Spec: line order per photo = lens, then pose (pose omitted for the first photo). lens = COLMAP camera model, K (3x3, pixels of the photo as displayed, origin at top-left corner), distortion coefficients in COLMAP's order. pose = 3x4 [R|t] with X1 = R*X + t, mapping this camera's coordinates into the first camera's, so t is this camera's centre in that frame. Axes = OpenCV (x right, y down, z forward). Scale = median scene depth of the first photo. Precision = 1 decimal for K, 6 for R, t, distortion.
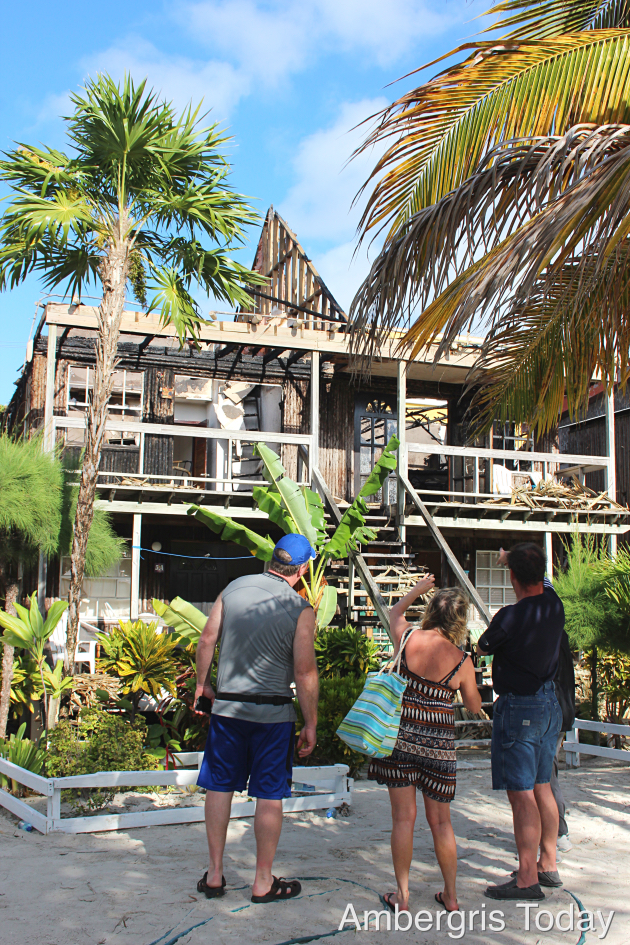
lens RADIAL K [[1342.3, 0, 315.0], [0, 1342.3, 472.5], [0, 0, 1]] dist [0.001387, 0.000056]
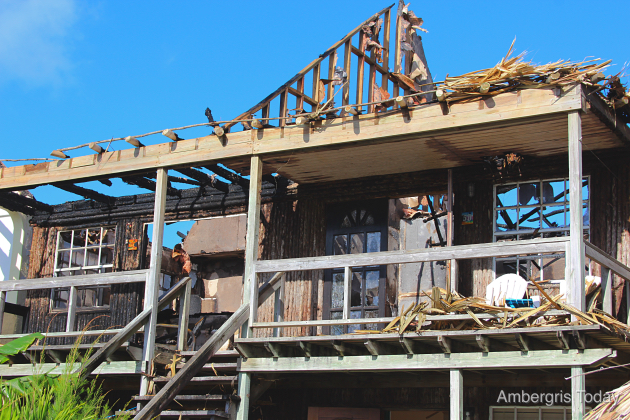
lens RADIAL K [[1147.6, 0, 315.0], [0, 1147.6, 210.0], [0, 0, 1]] dist [0.020858, 0.122945]
pose [[0.591671, -0.166092, -0.788885, 0.588973], [0.068817, 0.985381, -0.155849, 0.050718], [0.803237, 0.037923, 0.594451, 0.610359]]
